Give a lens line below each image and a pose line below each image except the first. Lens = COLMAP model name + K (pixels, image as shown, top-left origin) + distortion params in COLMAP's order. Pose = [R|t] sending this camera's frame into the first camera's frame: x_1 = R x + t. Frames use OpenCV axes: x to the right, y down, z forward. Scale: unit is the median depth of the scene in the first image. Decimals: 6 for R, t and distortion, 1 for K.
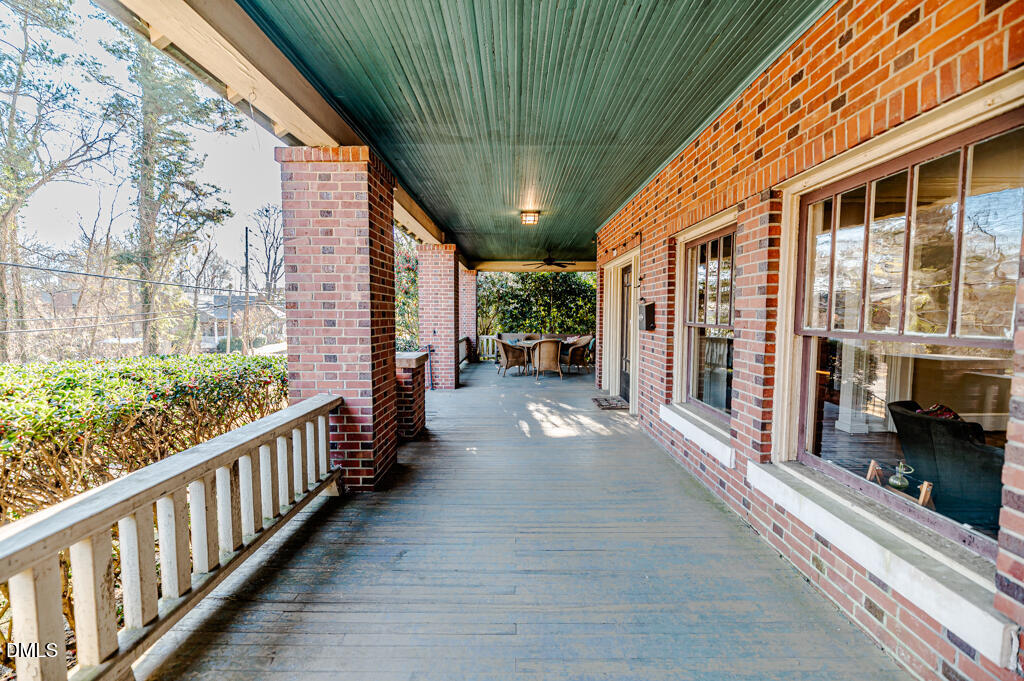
lens RADIAL K [[406.6, 0, 509.8], [0, 406.6, 338.7], [0, 0, 1]] dist [0.000431, -0.000273]
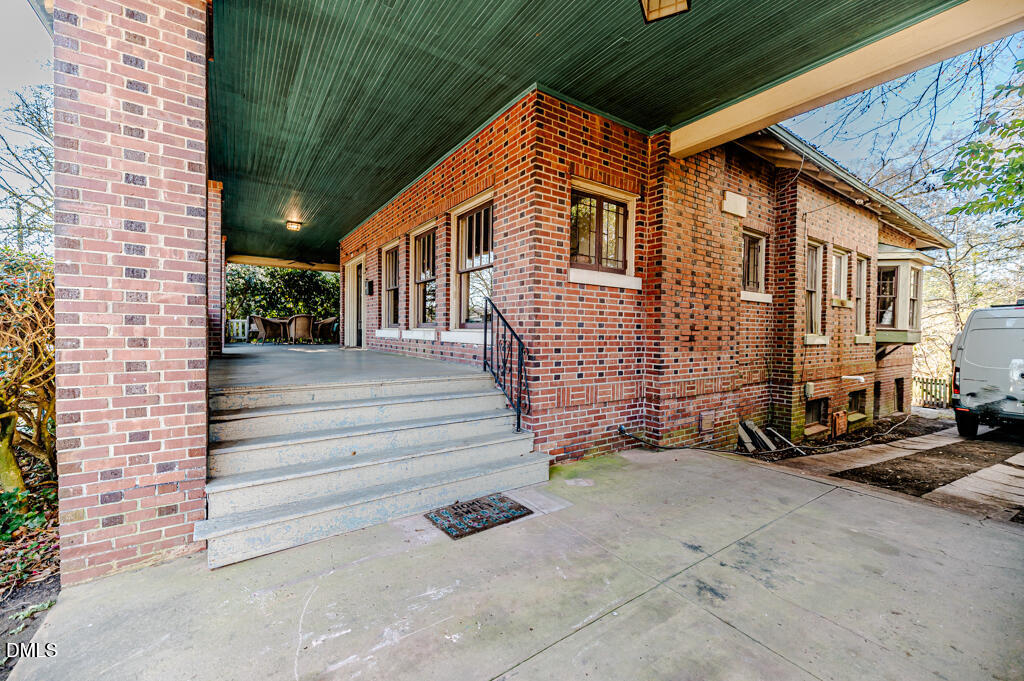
lens RADIAL K [[406.6, 0, 509.8], [0, 406.6, 338.7], [0, 0, 1]] dist [0.000431, -0.000273]
pose [[0.816851, -0.001680, 0.576846, -0.189603], [0.025996, 0.999087, -0.033903, 0.221620], [-0.576263, 0.042690, 0.816149, -0.778539]]
